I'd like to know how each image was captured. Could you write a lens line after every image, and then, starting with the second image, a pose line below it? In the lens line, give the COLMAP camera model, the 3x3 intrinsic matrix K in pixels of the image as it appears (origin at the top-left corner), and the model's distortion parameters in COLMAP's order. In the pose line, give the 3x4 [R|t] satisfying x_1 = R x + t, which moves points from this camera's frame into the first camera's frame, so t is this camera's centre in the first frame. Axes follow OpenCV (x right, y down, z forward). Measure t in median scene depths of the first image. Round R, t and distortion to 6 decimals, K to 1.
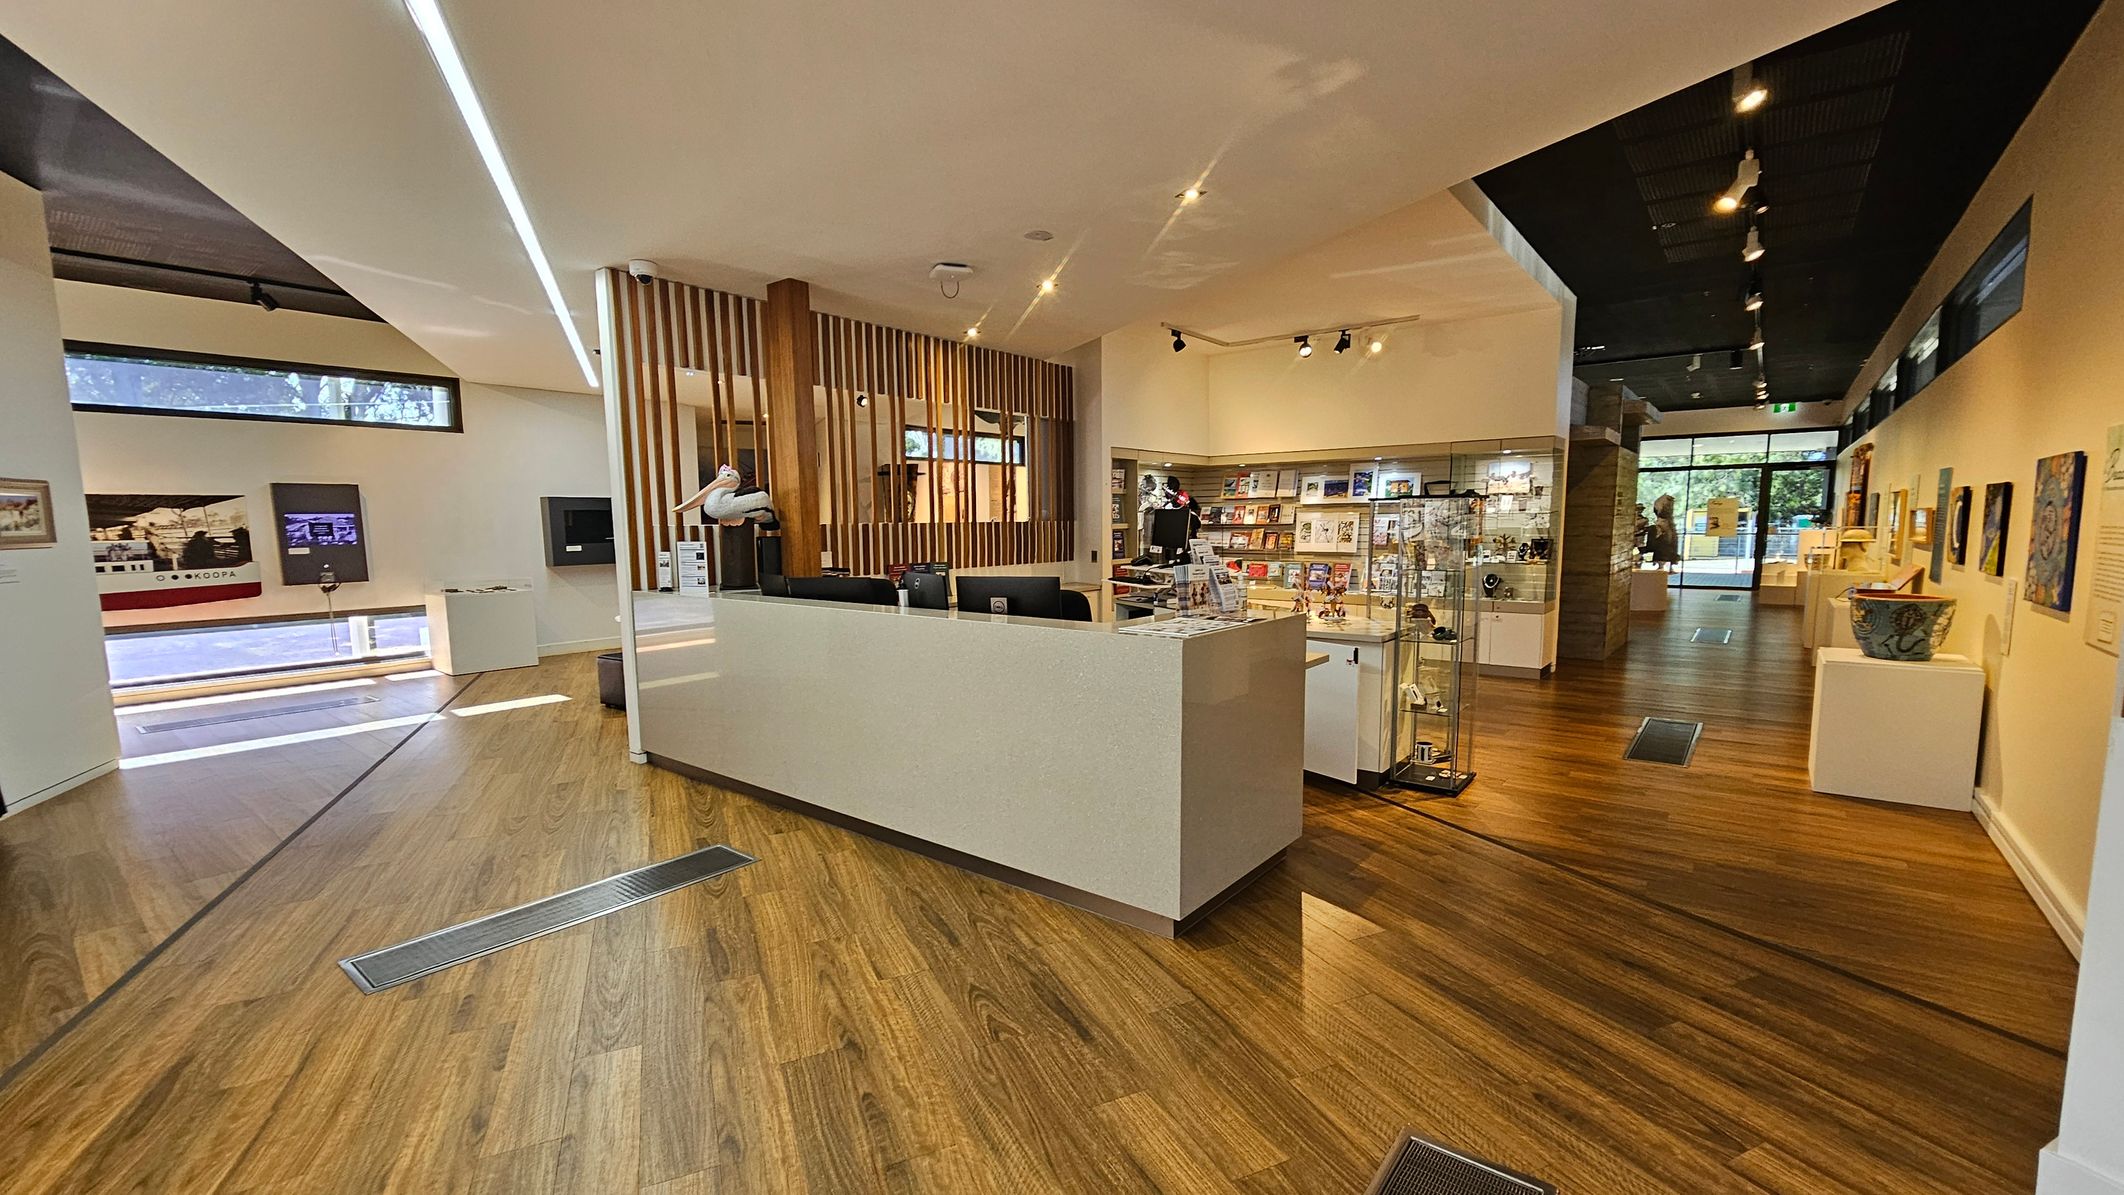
lens RADIAL K [[872.6, 0, 1065.1], [0, 872.6, 621.2], [0, 0, 1]] dist [-0.000857, -0.000771]
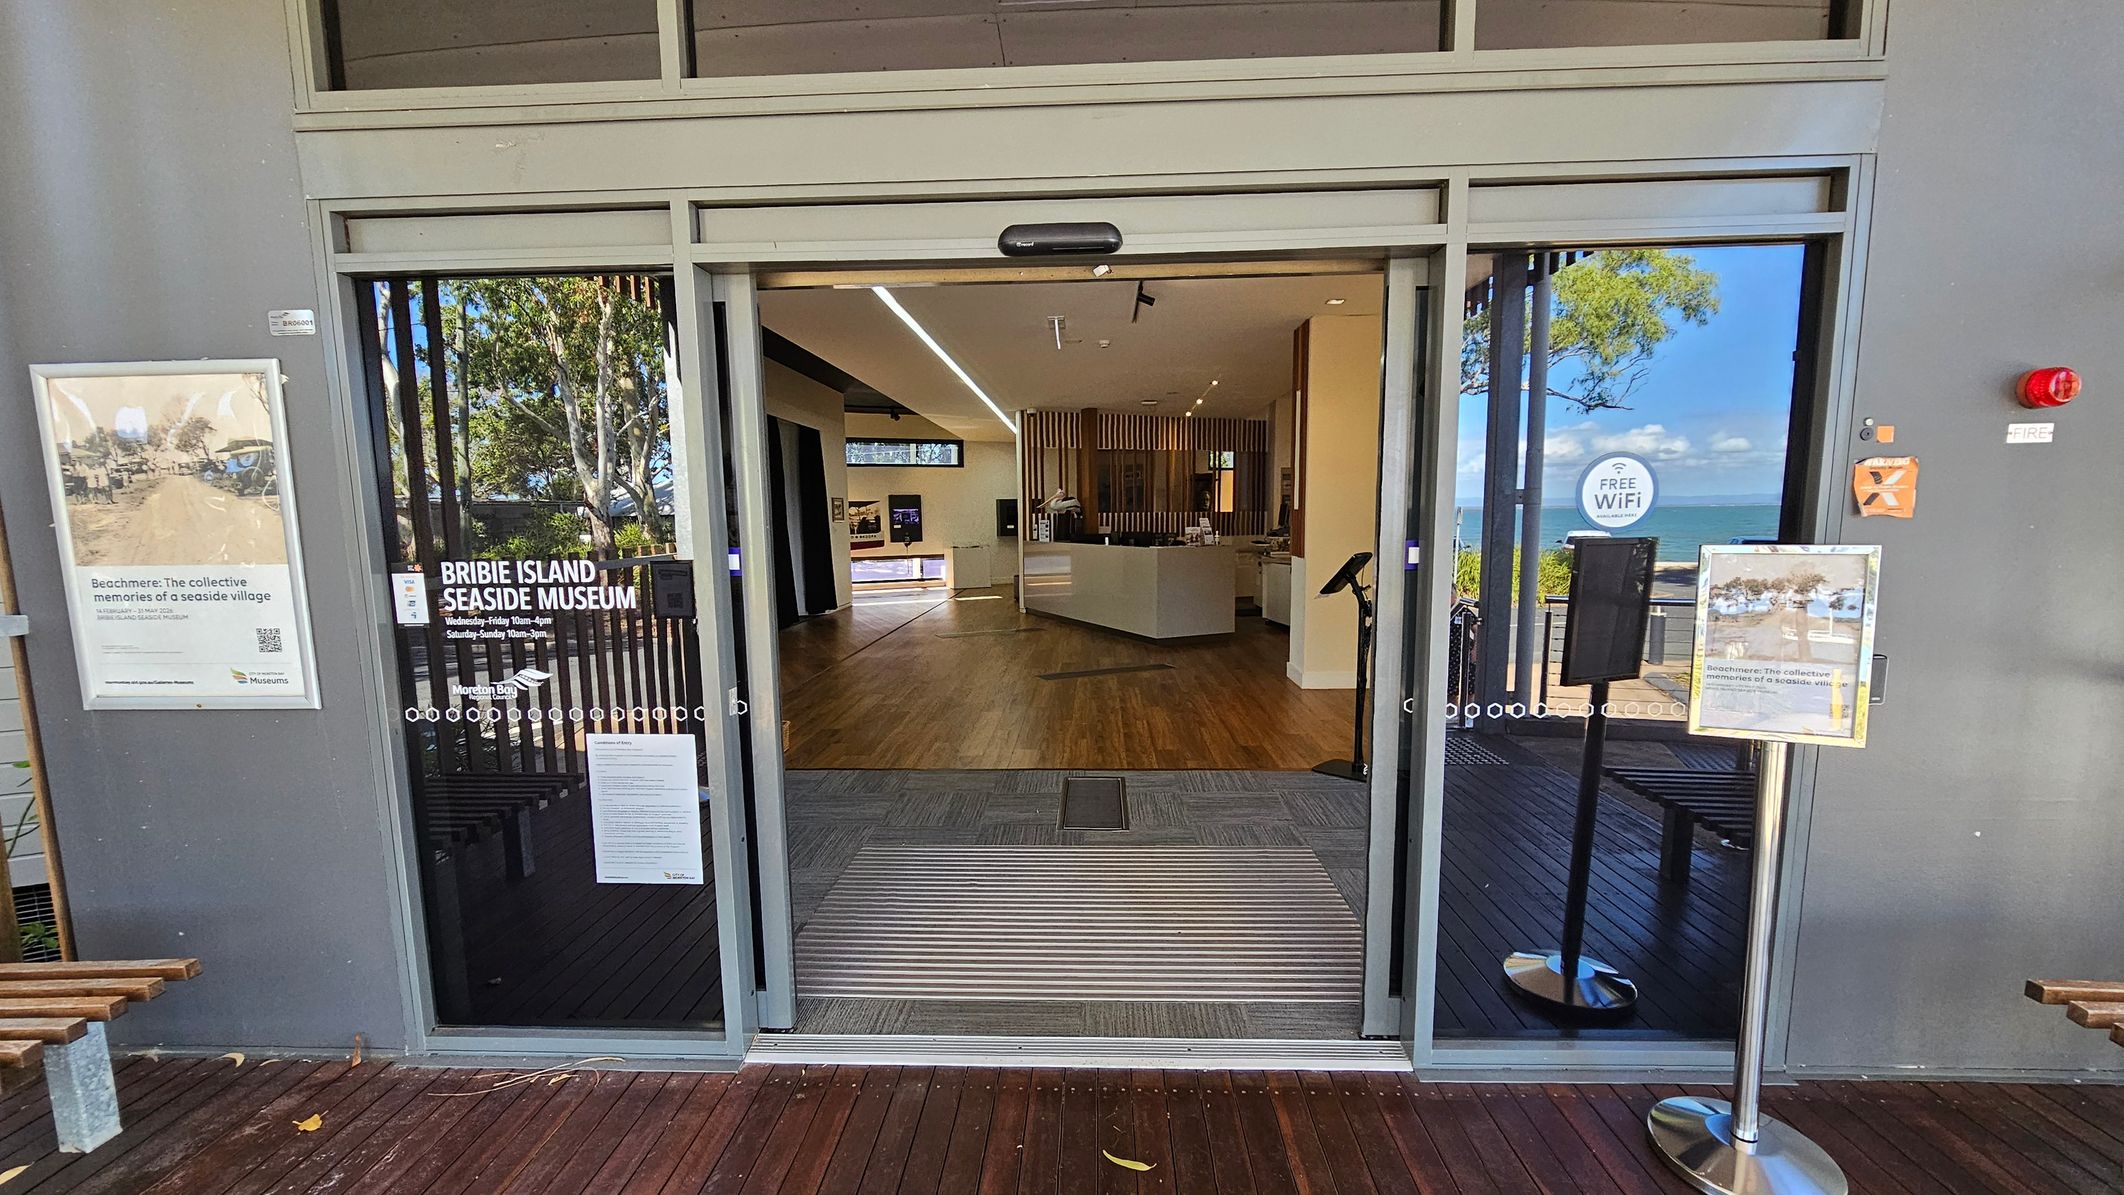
lens RADIAL K [[872.6, 0, 1074.9], [0, 872.6, 626.7], [0, 0, 1]] dist [-0.000857, -0.000771]
pose [[0.897063, 0.054377, -0.438545, 0.495459], [-0.046624, 0.998508, 0.028438, 0.089470], [0.439437, -0.005064, 0.898259, -0.780932]]
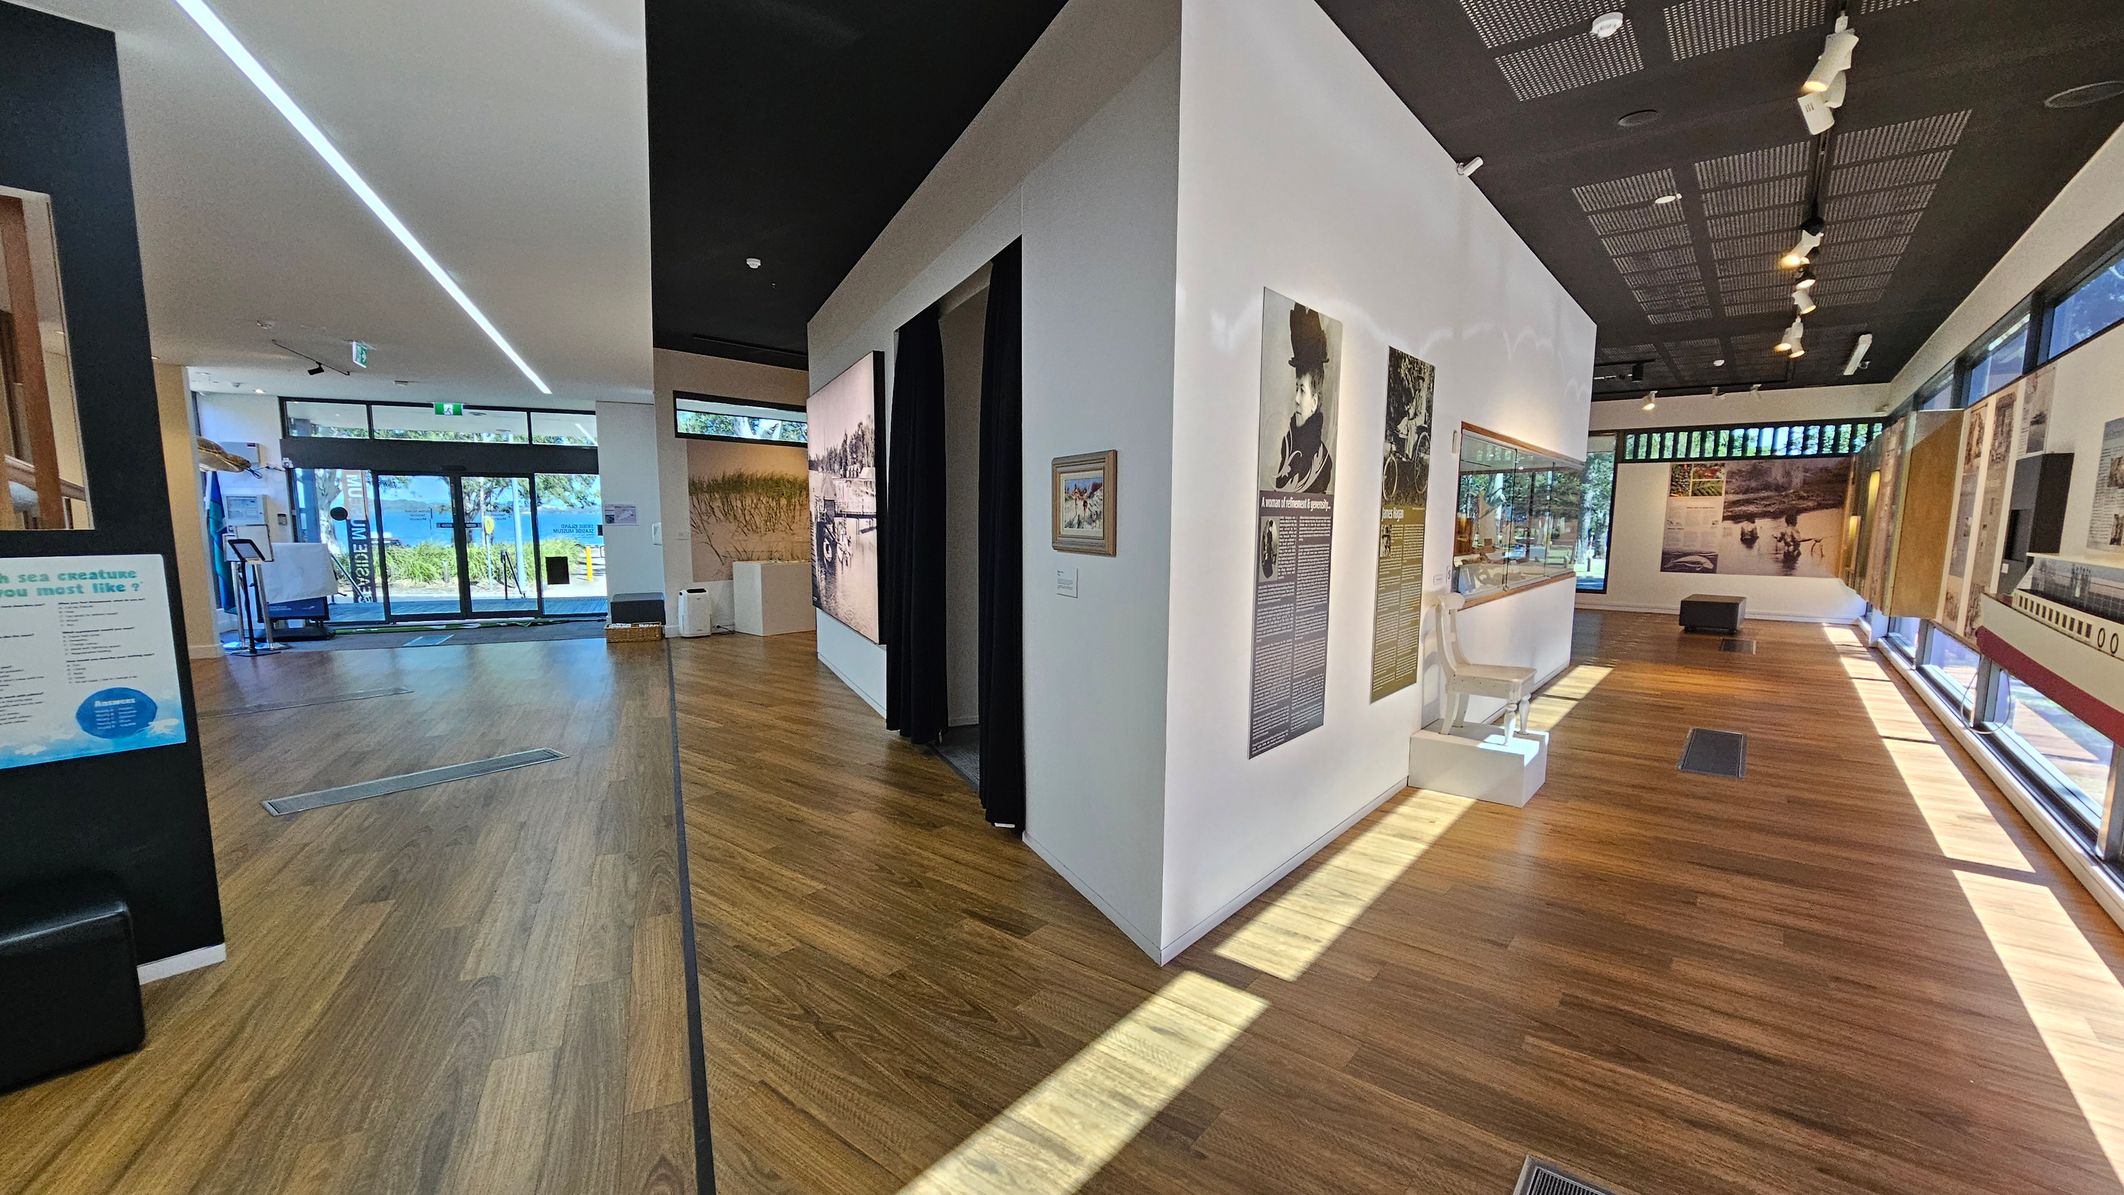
lens RADIAL K [[872.6, 0, 1077.6], [0, 872.6, 620.8], [0, 0, 1]] dist [-0.000857, -0.000771]
pose [[-0.999813, 0.007947, -0.017603, -0.733349], [0.003577, 0.971849, 0.235577, -0.123843], [0.018979, 0.235470, -0.971696, 1.066900]]
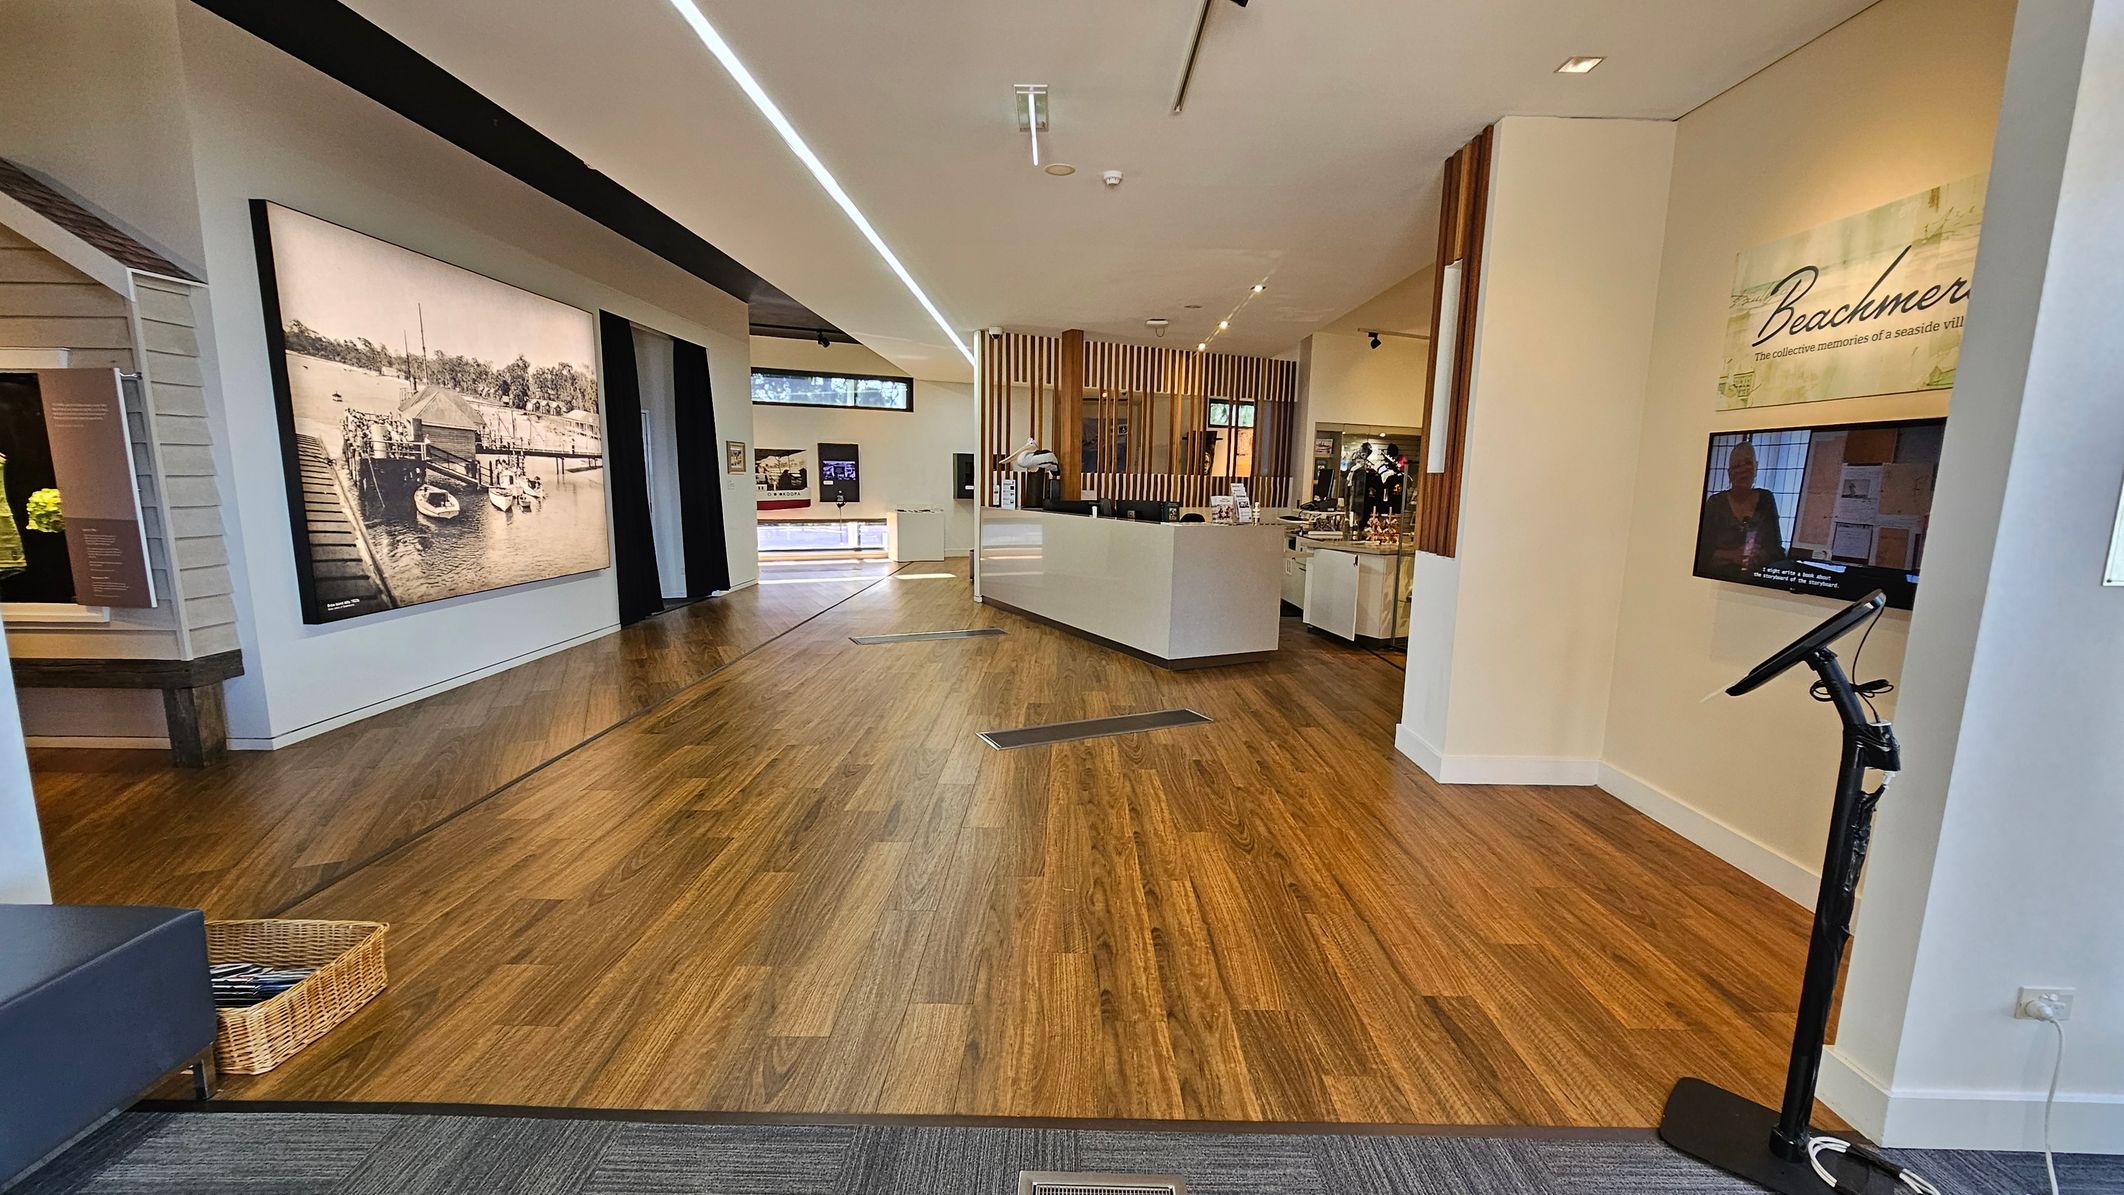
lens RADIAL K [[872.6, 0, 1075.0], [0, 872.6, 615.8], [0, 0, 1]] dist [-0.000857, -0.000771]
pose [[0.910949, 0.090459, -0.402478, 0.307023], [-0.074486, 0.995693, 0.055200, 0.054085], [0.405738, -0.020306, 0.913764, -0.414305]]
